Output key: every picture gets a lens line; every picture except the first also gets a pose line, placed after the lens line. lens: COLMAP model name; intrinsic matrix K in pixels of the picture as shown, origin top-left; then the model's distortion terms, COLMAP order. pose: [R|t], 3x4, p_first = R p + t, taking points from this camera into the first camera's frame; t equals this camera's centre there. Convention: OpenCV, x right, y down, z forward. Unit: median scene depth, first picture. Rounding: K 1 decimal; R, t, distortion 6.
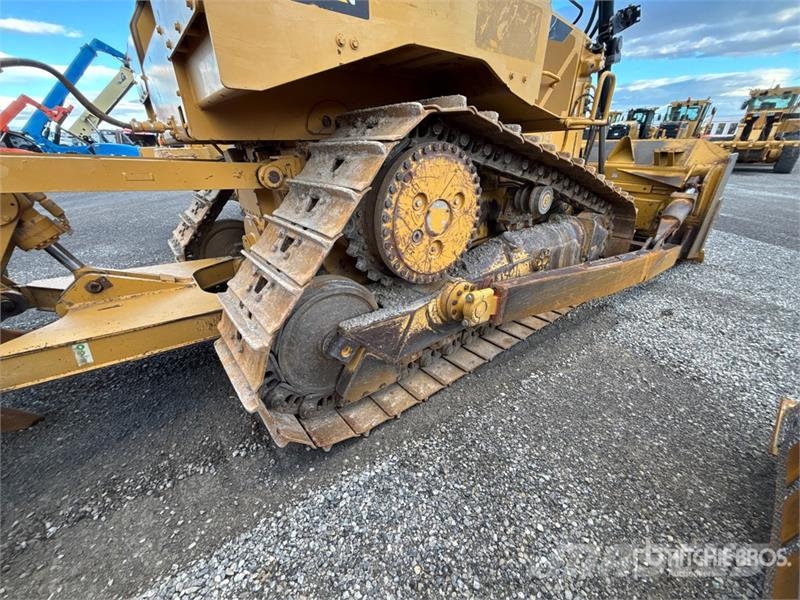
lens RADIAL K [[318.8, 0, 400.0], [0, 318.8, 300.0], [0, 0, 1]] dist [-0.005116, -0.000118]
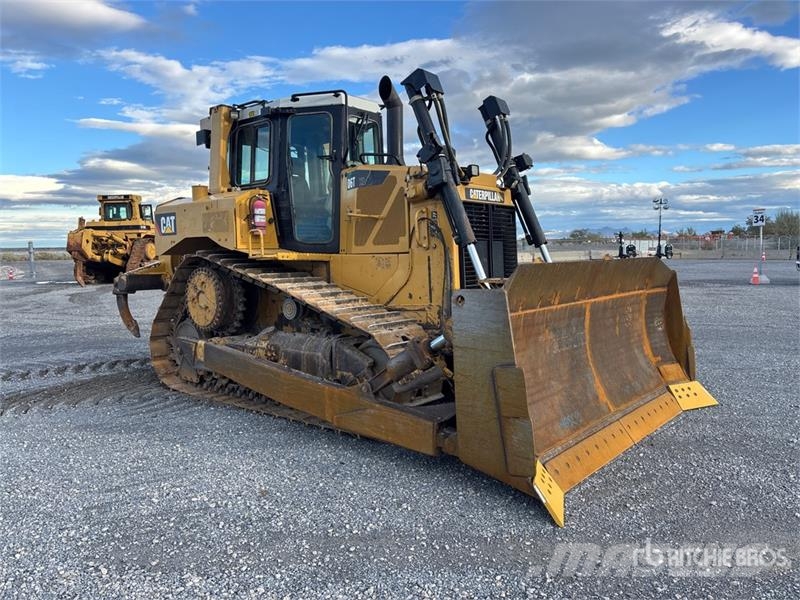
lens RADIAL K [[603.6, 0, 407.0], [0, 603.6, 291.6], [0, 0, 1]] dist [0.064162, -0.068022]
pose [[0.197351, 0.062907, -0.978312, 4.222082], [-0.418801, 0.907702, -0.026116, -0.746710], [0.886373, 0.414873, 0.205482, 1.309168]]
